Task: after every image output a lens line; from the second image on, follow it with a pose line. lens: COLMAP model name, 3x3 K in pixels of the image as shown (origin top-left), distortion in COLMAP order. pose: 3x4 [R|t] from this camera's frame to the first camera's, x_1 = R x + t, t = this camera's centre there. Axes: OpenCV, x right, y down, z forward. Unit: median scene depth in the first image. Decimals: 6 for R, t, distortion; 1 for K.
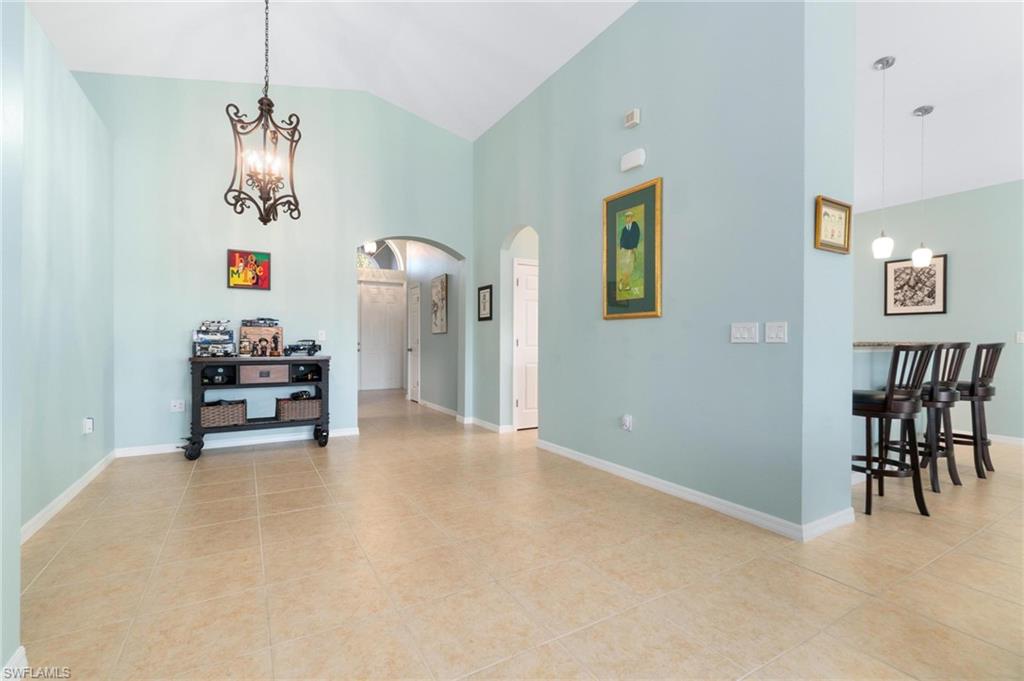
lens RADIAL K [[460.6, 0, 512.0], [0, 460.6, 340.5], [0, 0, 1]] dist [0.014576, 0.000136]
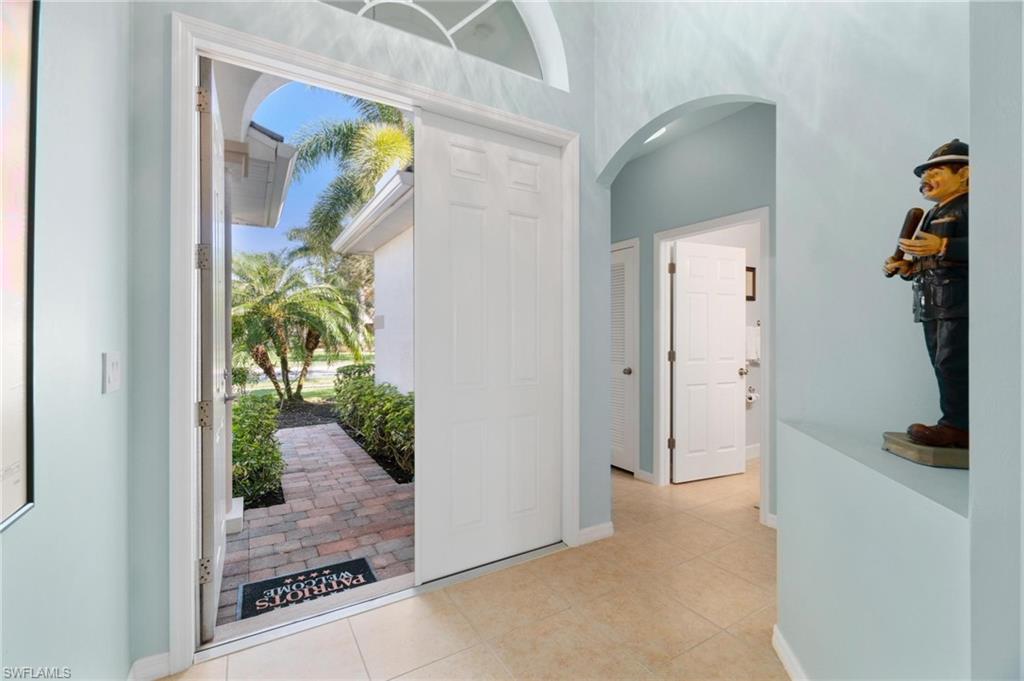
lens RADIAL K [[440.0, 0, 509.7], [0, 440.0, 333.7], [0, 0, 1]] dist [0.000241, 0.000246]
pose [[0.999990, -0.000768, -0.004427, -0.634467], [0.000746, 0.999987, -0.004983, -0.038759], [0.004431, 0.004979, 0.999978, 1.791156]]
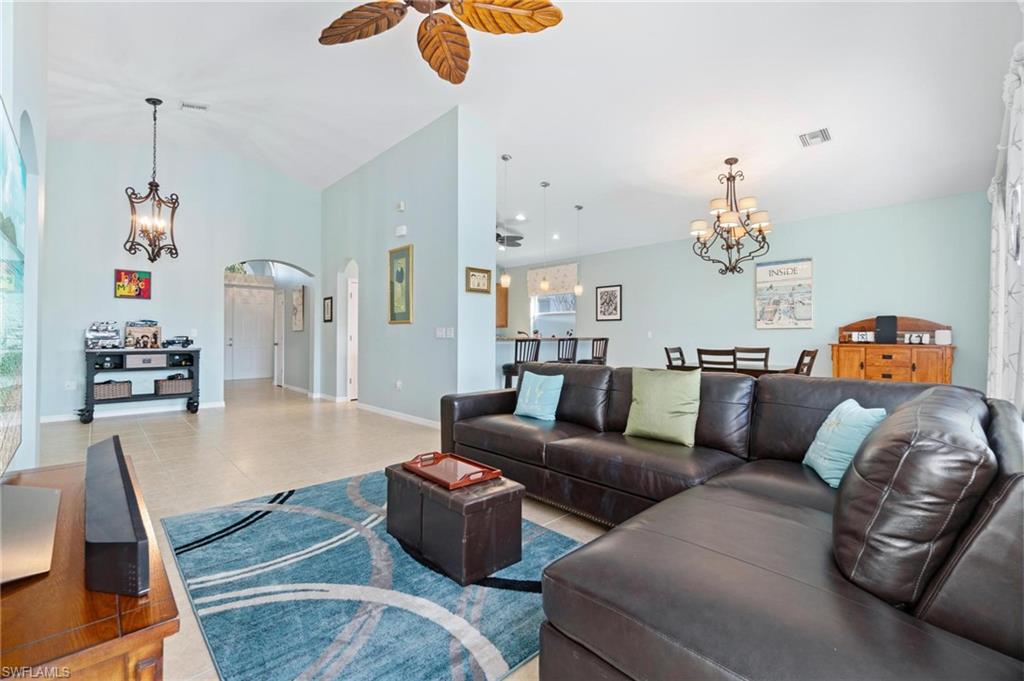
lens RADIAL K [[440.0, 0, 509.7], [0, 440.0, 333.7], [0, 0, 1]] dist [0.000241, 0.000246]
pose [[0.973848, 0.001316, 0.227196, 0.216398], [-0.000033, 0.999984, -0.005651, -0.001642], [-0.227200, 0.005496, 0.973833, -0.512609]]
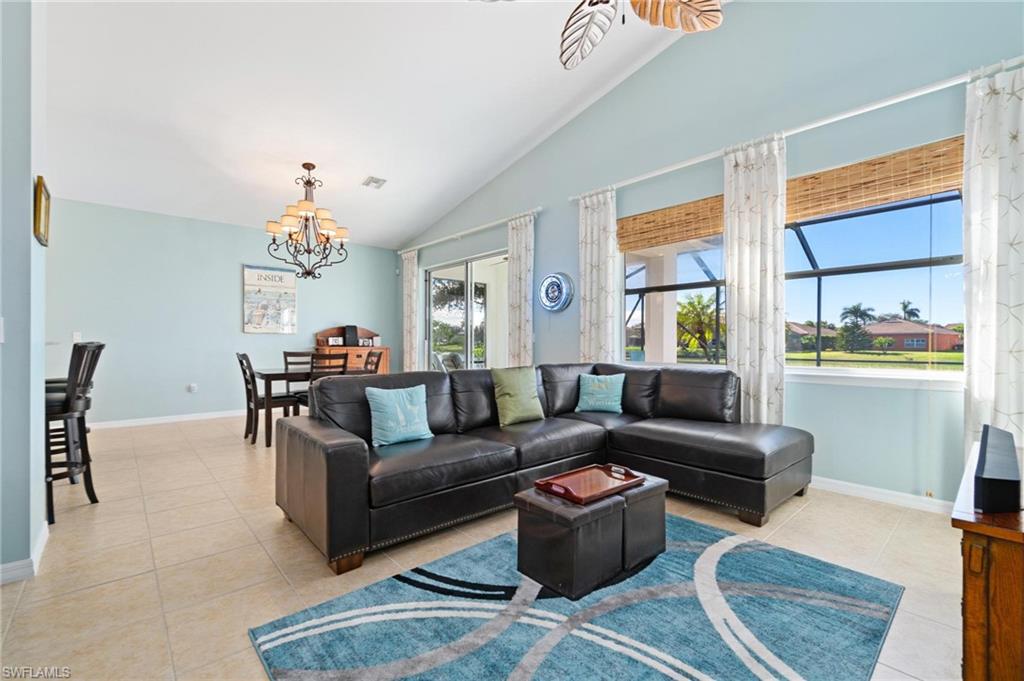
lens RADIAL K [[436.3, 0, 512.0], [0, 436.3, 340.5], [0, 0, 1]] dist [0.000039, 0.000131]
pose [[-0.199051, 0.000415, 0.979989, -0.170674], [-0.006985, 0.999974, -0.001843, -0.003892], [-0.979964, -0.007212, -0.199043, 0.147687]]
